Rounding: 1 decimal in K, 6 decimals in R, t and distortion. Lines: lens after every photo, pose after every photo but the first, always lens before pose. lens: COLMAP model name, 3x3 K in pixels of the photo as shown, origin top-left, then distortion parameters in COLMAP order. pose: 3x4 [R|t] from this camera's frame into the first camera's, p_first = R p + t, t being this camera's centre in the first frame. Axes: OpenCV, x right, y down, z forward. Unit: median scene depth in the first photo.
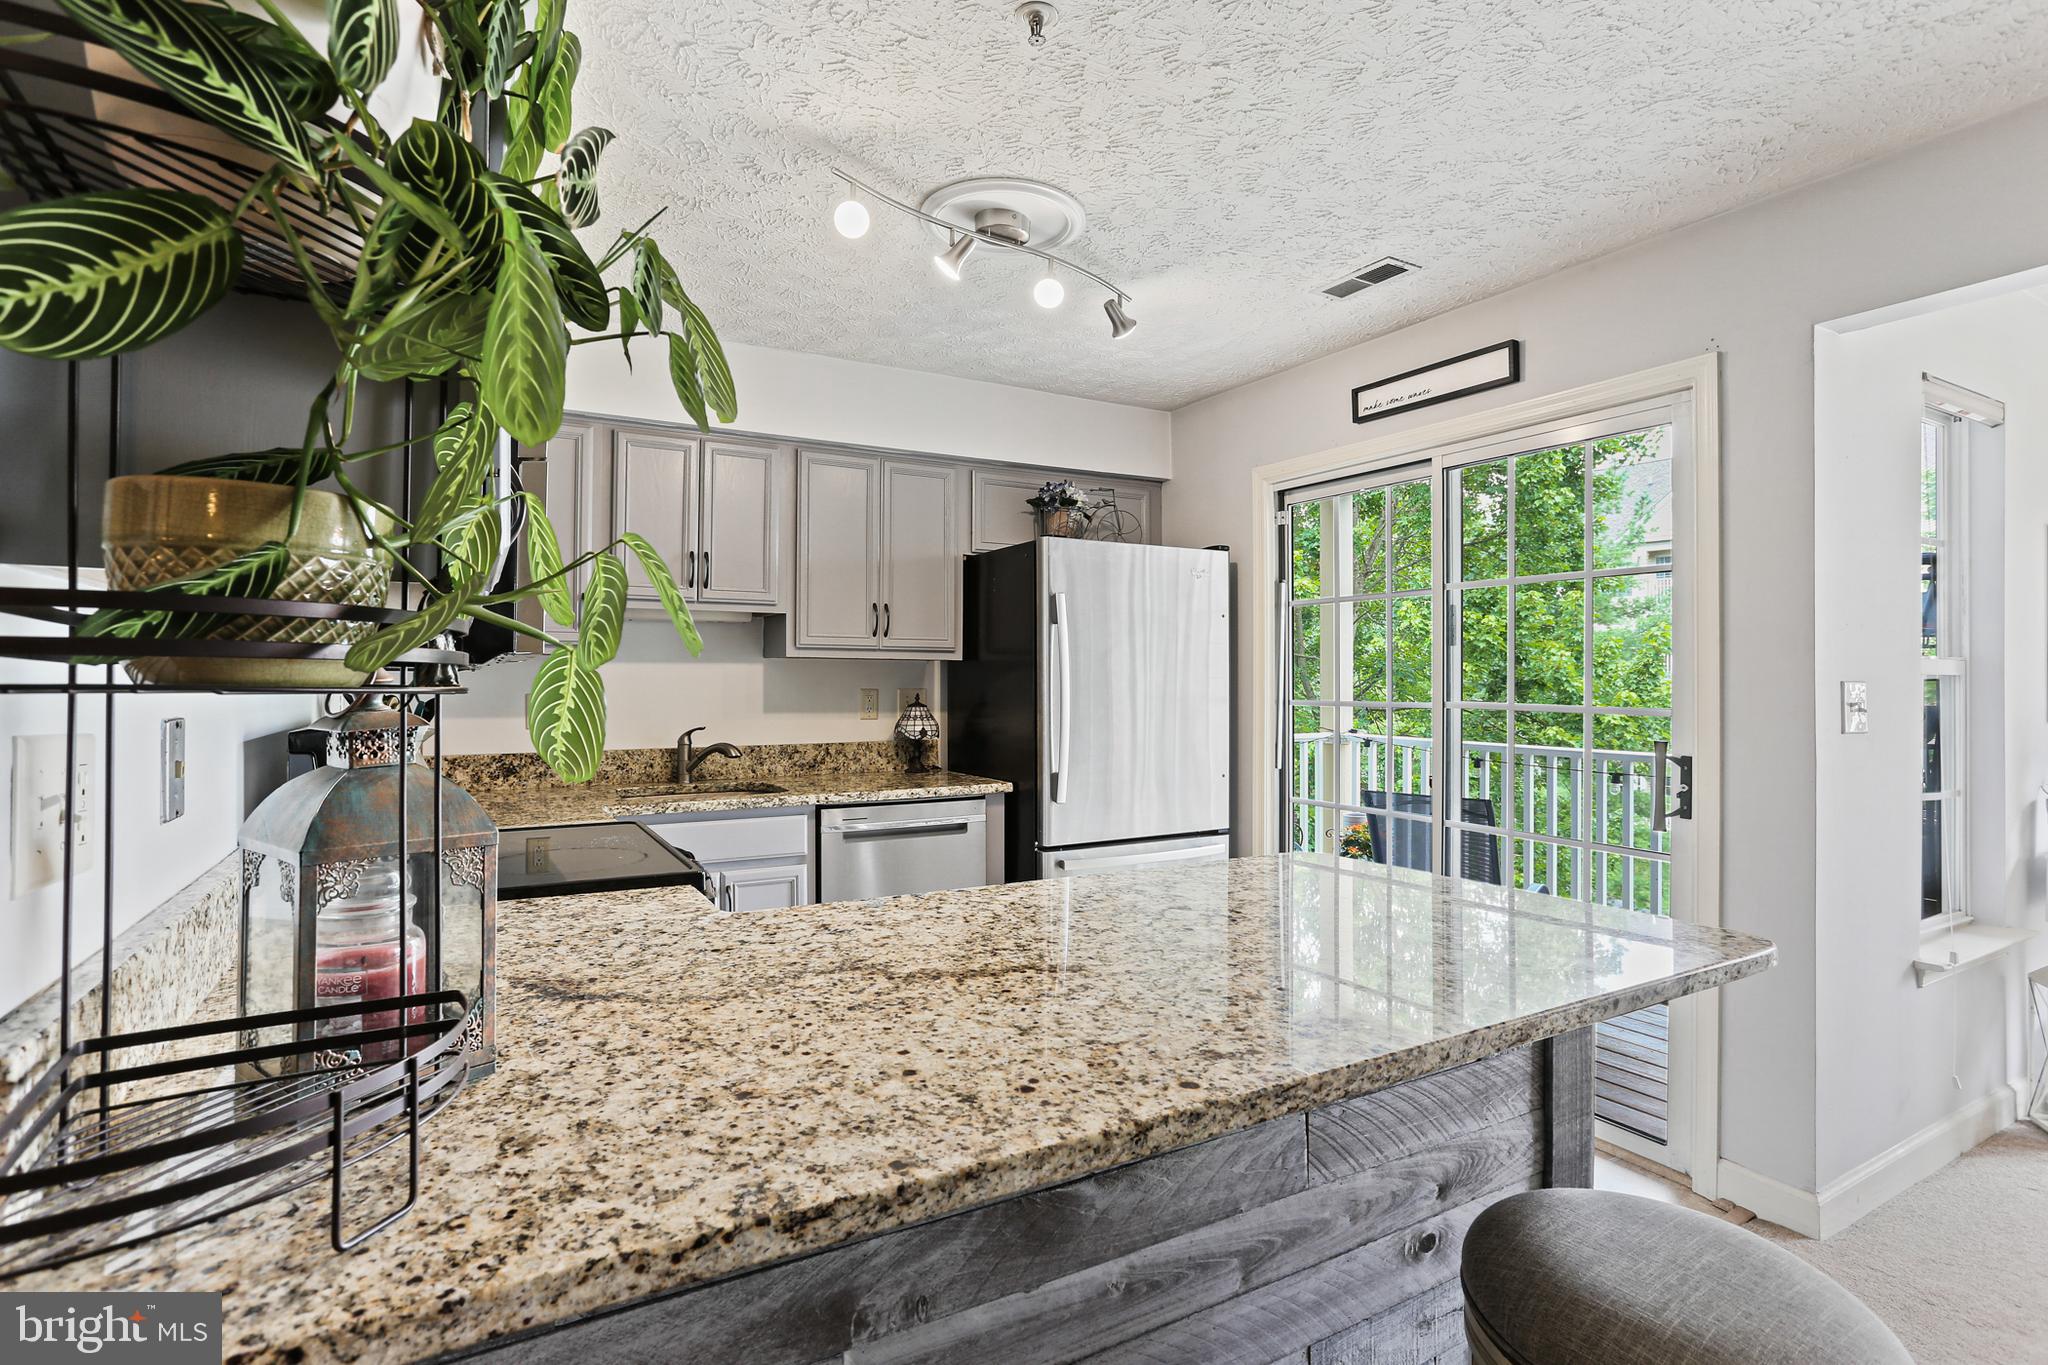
lens RADIAL K [[992.3, 0, 1024.0], [0, 992.3, 682.5], [0, 0, 1]] dist [-0.053392, 0.036969]
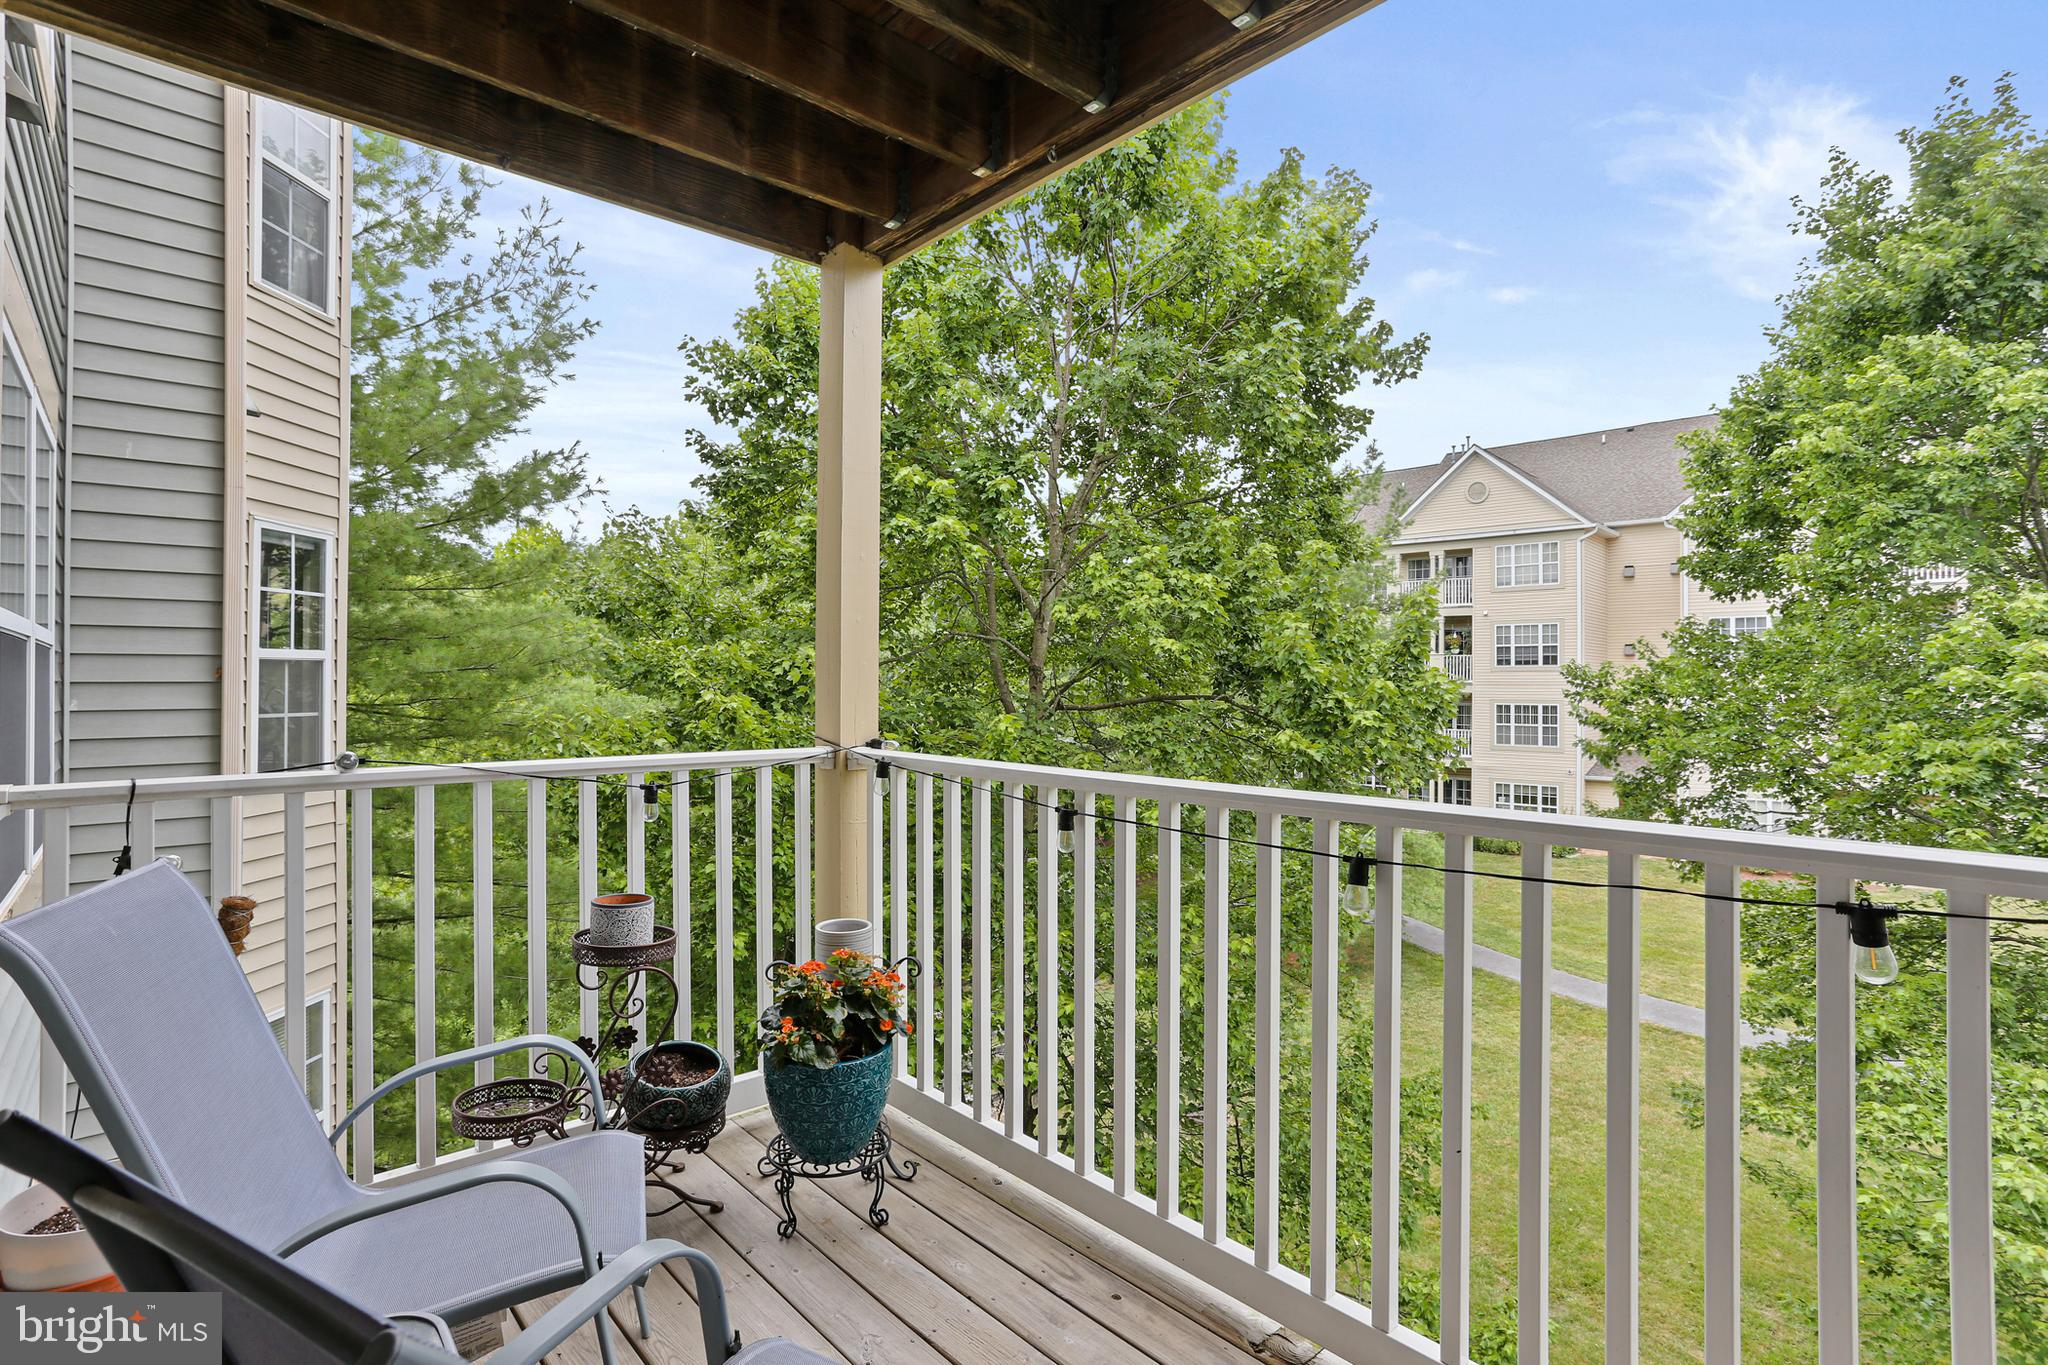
lens RADIAL K [[1002.1, 0, 1018.1], [0, 1002.1, 661.1], [0, 0, 1]] dist [-0.051020, 0.037104]
pose [[0.979431, 0.008669, 0.201592, 0.206434], [-0.004232, 0.999739, -0.022428, 0.012552], [-0.201733, 0.021114, 0.979213, 0.335891]]
